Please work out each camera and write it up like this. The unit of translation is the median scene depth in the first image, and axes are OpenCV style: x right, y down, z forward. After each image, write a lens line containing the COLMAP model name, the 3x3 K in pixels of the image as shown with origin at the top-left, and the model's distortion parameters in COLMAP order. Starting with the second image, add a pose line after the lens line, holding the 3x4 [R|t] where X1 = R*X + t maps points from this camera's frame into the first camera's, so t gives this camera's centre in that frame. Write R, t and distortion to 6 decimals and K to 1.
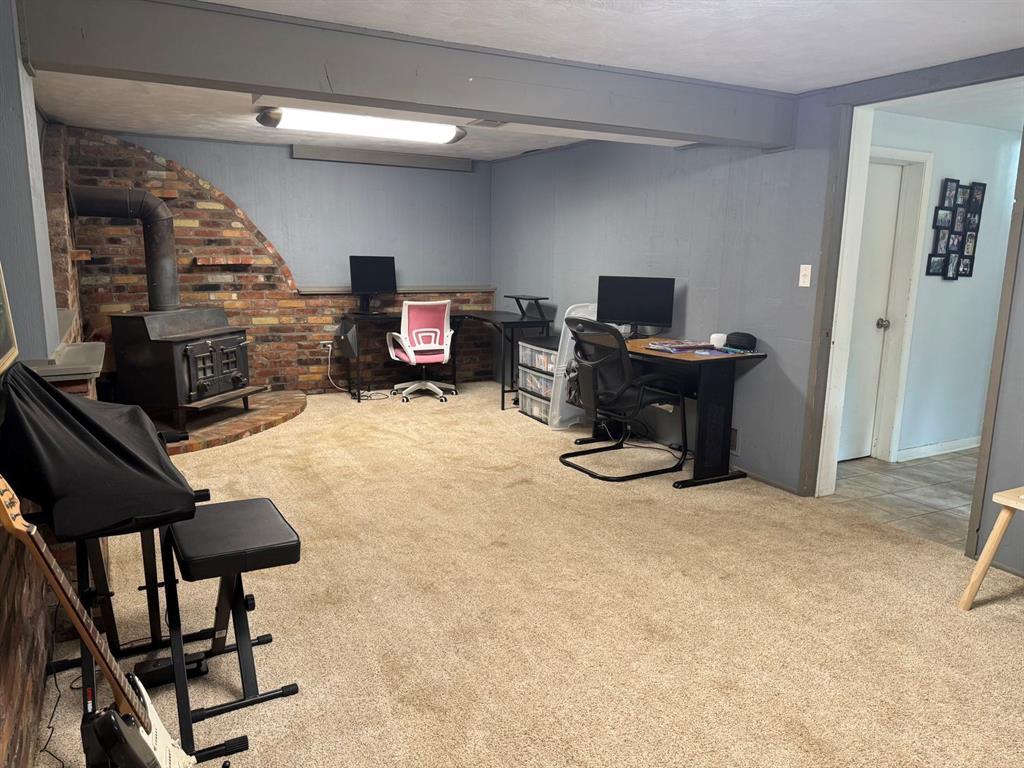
lens RADIAL K [[732.5, 0, 509.7], [0, 732.5, 388.2], [0, 0, 1]] dist [0.150058, -0.230807]
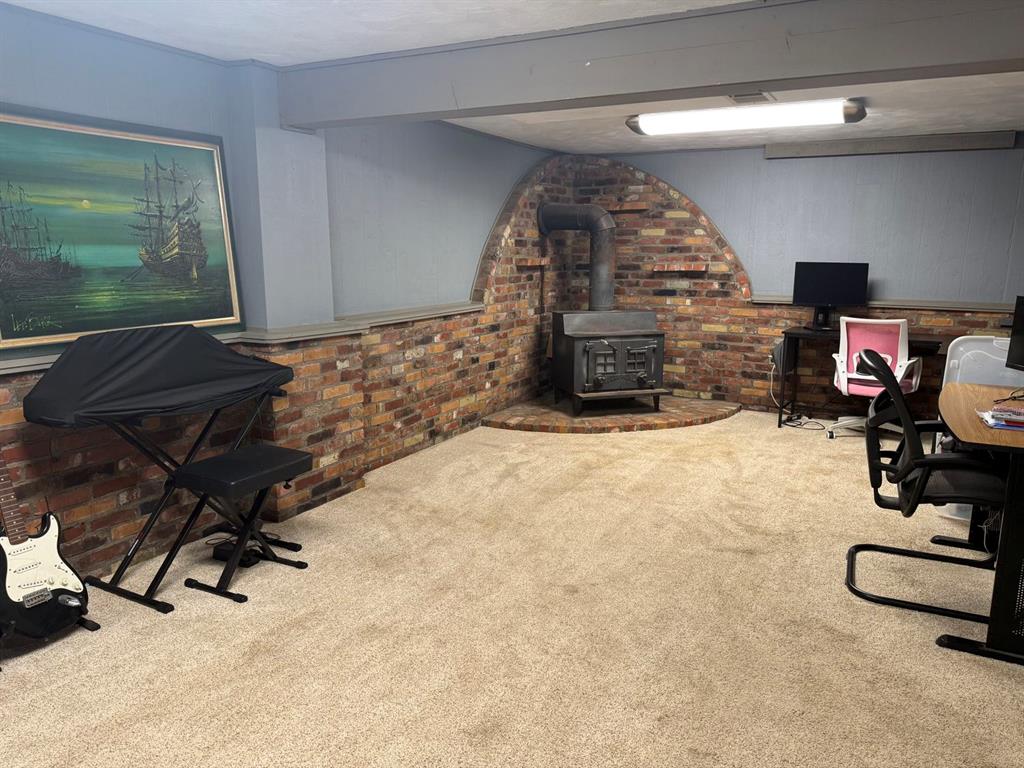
lens RADIAL K [[732.5, 0, 509.7], [0, 732.5, 388.2], [0, 0, 1]] dist [0.150058, -0.230807]
pose [[0.545317, 0.151767, -0.824376, 0.369093], [-0.159565, 0.984284, 0.075656, -0.045788], [0.822902, 0.090285, 0.560964, 0.245995]]
